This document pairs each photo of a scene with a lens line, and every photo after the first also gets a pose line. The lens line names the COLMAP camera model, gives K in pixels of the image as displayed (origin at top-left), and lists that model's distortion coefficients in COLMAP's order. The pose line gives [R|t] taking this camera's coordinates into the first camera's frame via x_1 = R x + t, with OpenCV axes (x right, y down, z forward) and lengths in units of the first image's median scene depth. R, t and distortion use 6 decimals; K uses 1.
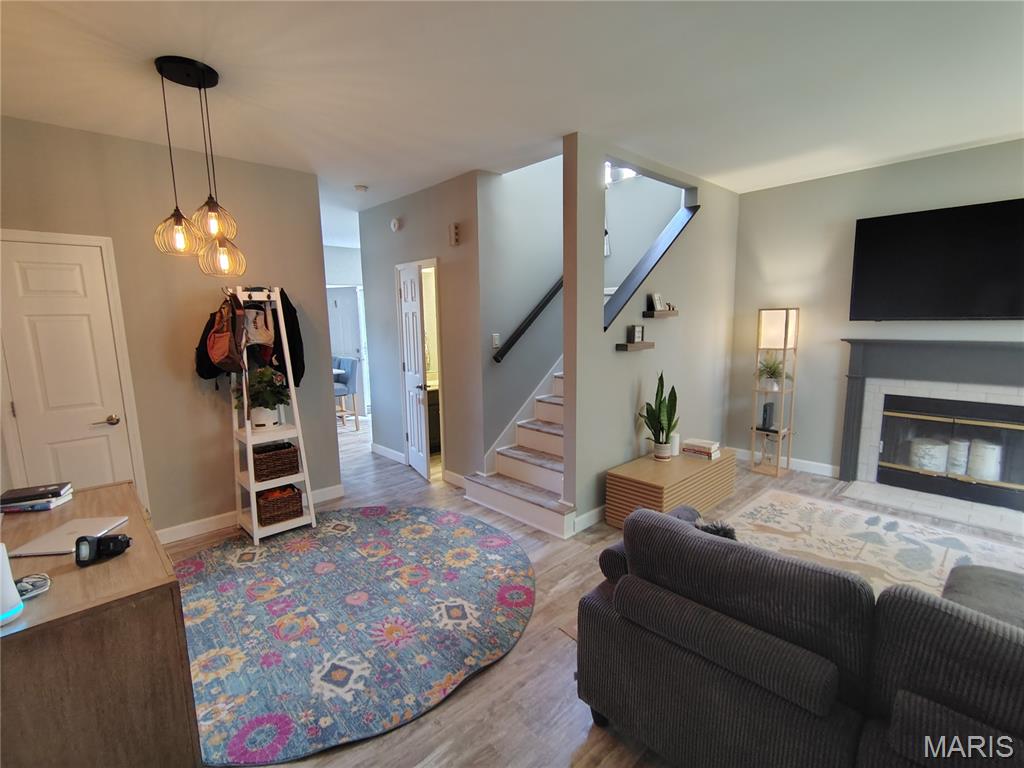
lens RADIAL K [[478.4, 0, 509.4], [0, 478.4, 385.5], [0, 0, 1]] dist [-0.003666, 0.002679]
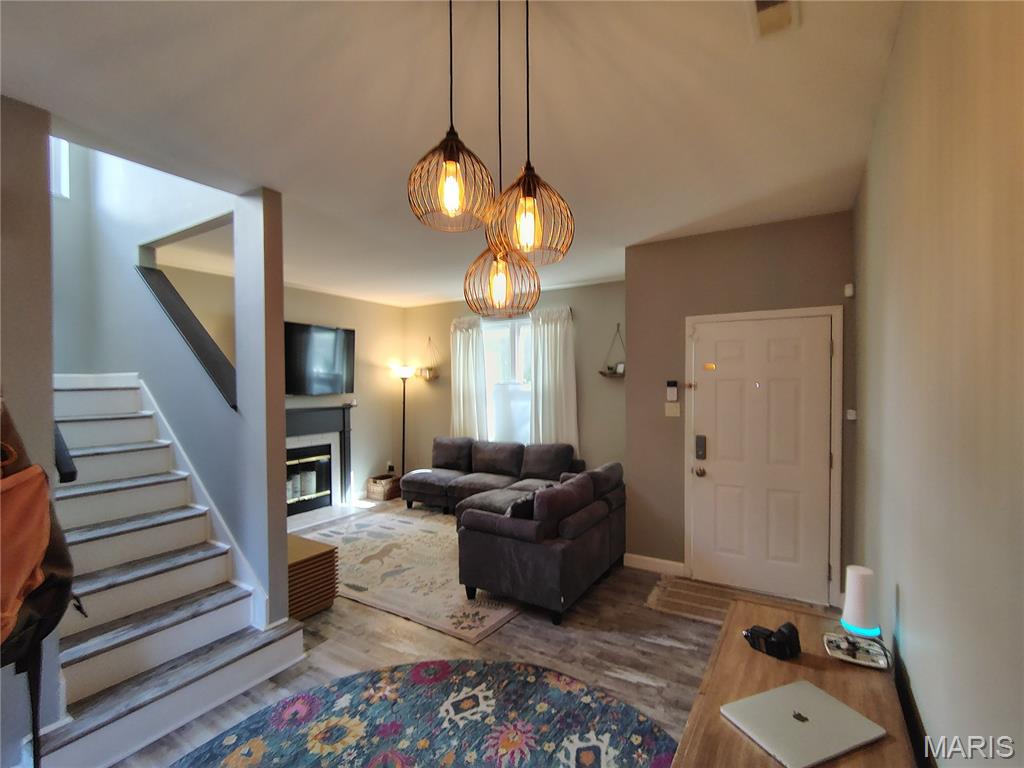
lens RADIAL K [[478.4, 0, 516.3], [0, 478.4, 390.1], [0, 0, 1]] dist [-0.003666, 0.002679]
pose [[-0.260611, 0.005166, 0.965430, -0.899914], [0.149961, 0.988065, 0.035193, -0.125317], [-0.953726, 0.153949, -0.258275, 0.917902]]
